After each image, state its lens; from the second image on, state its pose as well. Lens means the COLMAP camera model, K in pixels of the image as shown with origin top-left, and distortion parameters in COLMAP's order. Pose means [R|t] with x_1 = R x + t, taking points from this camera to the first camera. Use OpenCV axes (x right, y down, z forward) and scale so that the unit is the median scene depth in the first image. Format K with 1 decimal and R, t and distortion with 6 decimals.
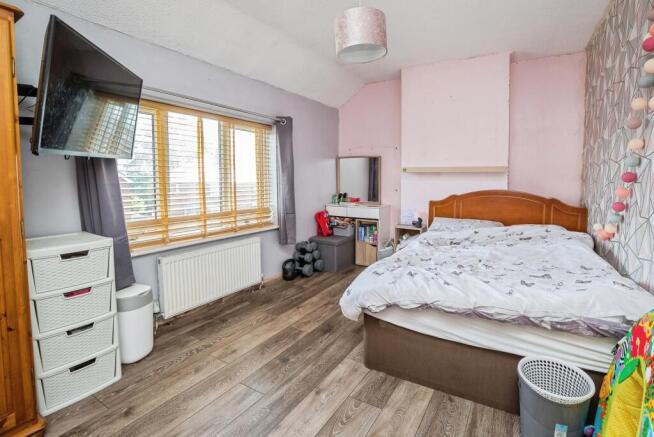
lens RADIAL K [[339.3, 0, 325.6], [0, 339.3, 235.5], [0, 0, 1]] dist [-0.033277, 0.000915]
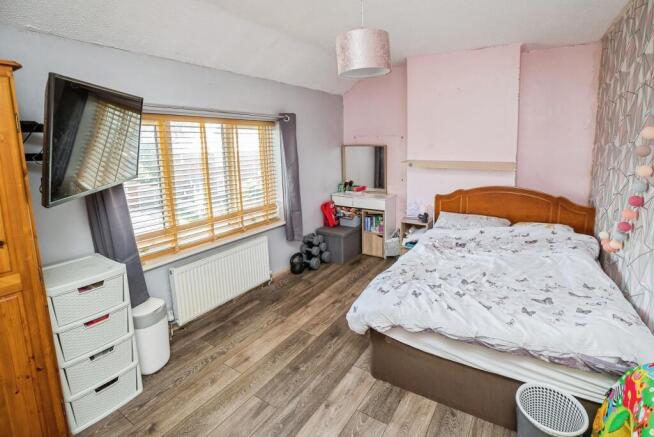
lens RADIAL K [[339.3, 0, 325.6], [0, 339.3, 235.5], [0, 0, 1]] dist [-0.033277, 0.000915]
pose [[0.999566, -0.020423, -0.021224, 0.004357], [0.022159, 0.996131, 0.085040, -0.128615], [0.019406, -0.085473, 0.996151, -0.009493]]
